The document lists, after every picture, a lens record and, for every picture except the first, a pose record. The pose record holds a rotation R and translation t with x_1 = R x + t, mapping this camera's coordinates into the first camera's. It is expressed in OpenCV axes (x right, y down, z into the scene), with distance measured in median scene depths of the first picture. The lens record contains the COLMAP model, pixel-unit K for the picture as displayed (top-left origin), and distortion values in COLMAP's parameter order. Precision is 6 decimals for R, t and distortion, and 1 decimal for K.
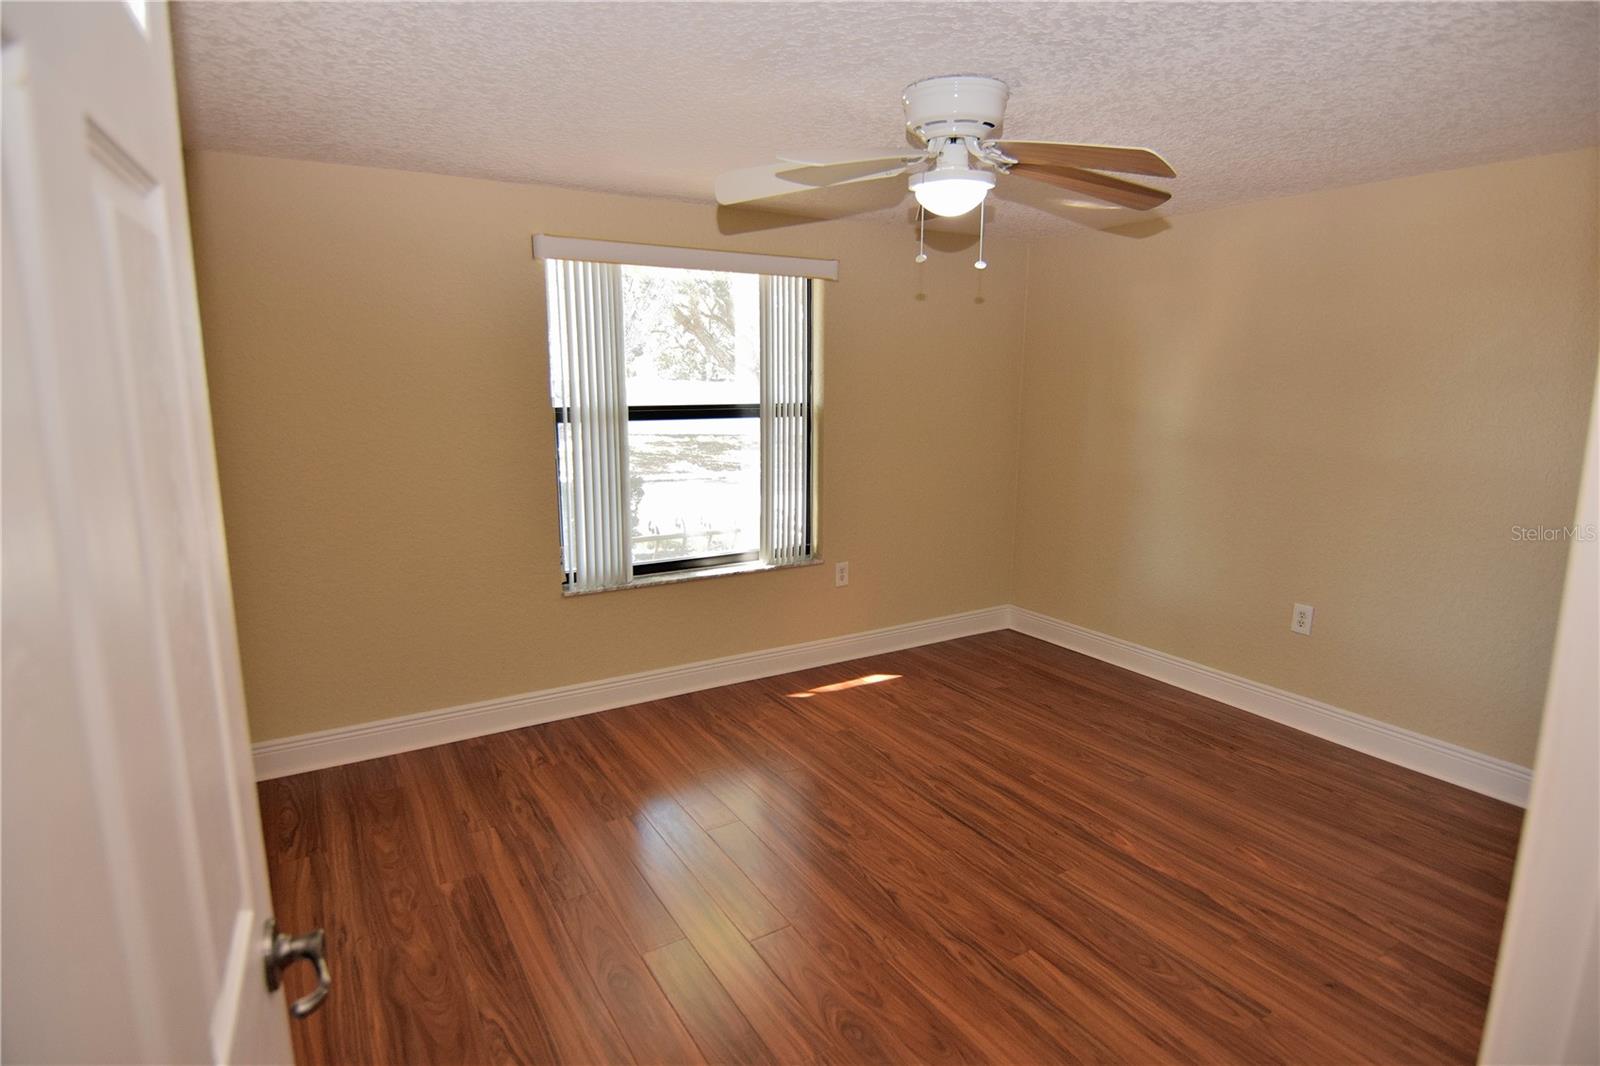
lens RADIAL K [[855.7, 0, 800.0], [0, 855.7, 533.0], [0, 0, 1]] dist [0.003110, -0.018409]
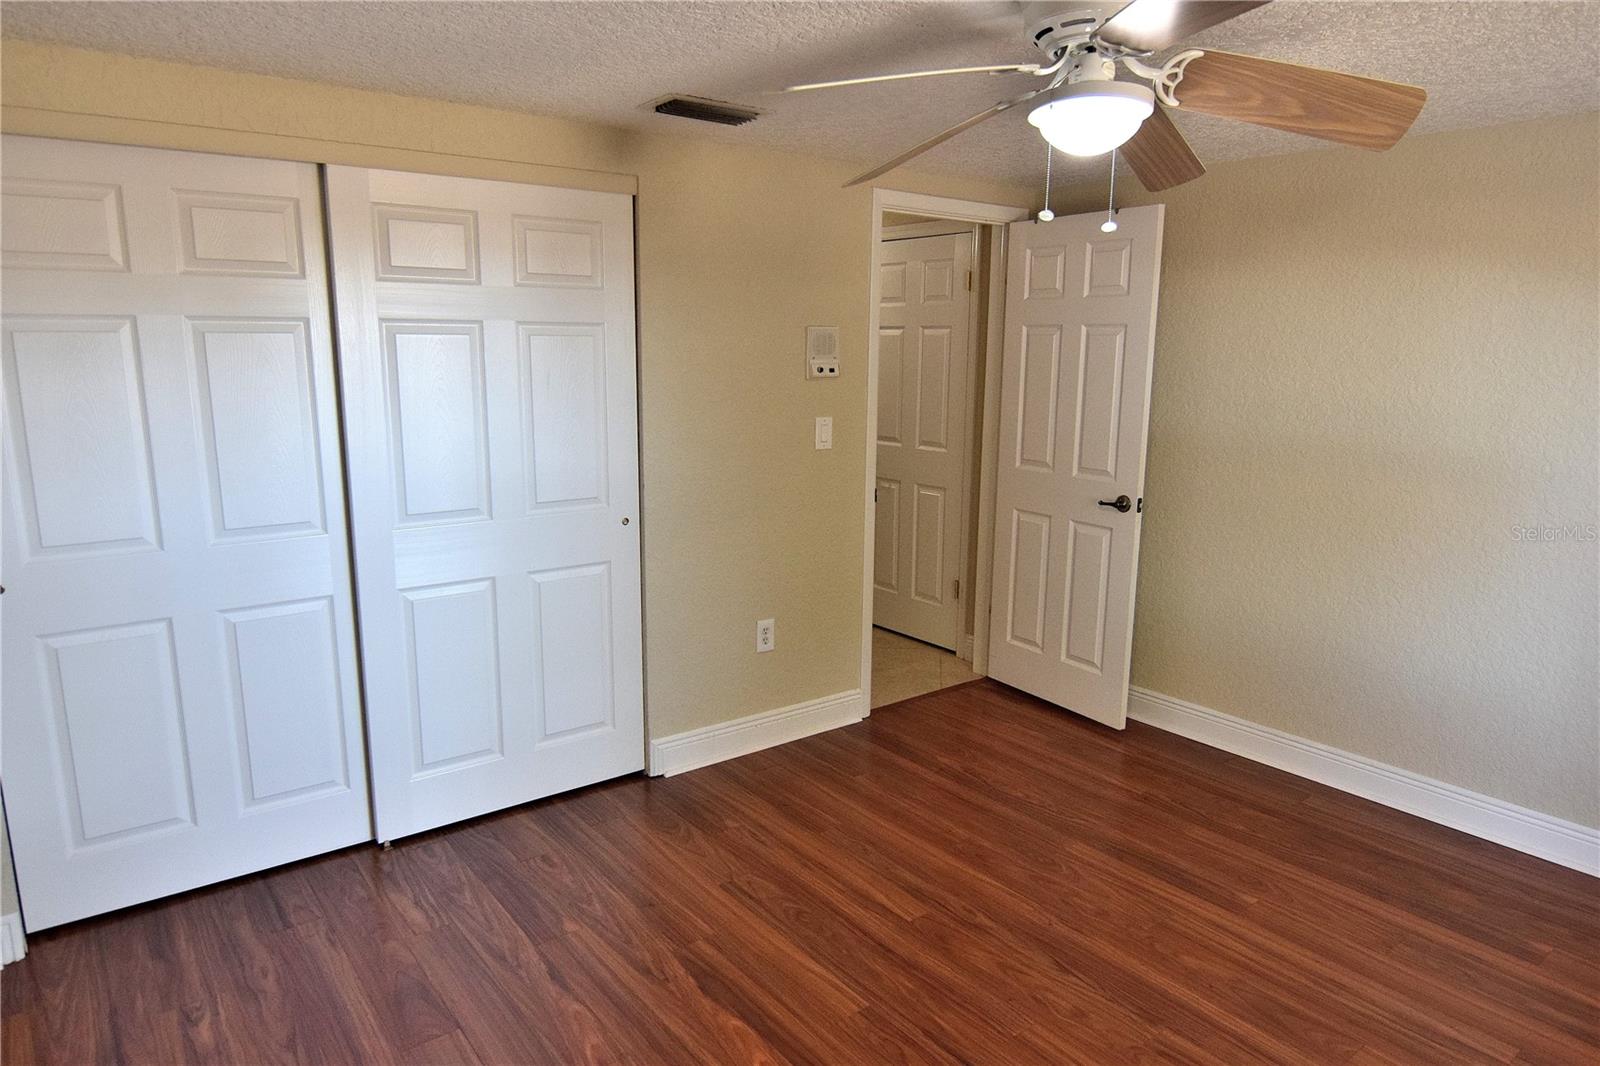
lens RADIAL K [[1026.6, 0, 800.0], [0, 1026.6, 533.0], [0, 0, 1]] dist [-0.005426, -0.003466]
pose [[-0.993714, 0.011081, -0.111395, 0.512168], [-0.030848, 0.929454, 0.367645, -0.386672], [0.107610, 0.368771, -0.923270, 1.874493]]
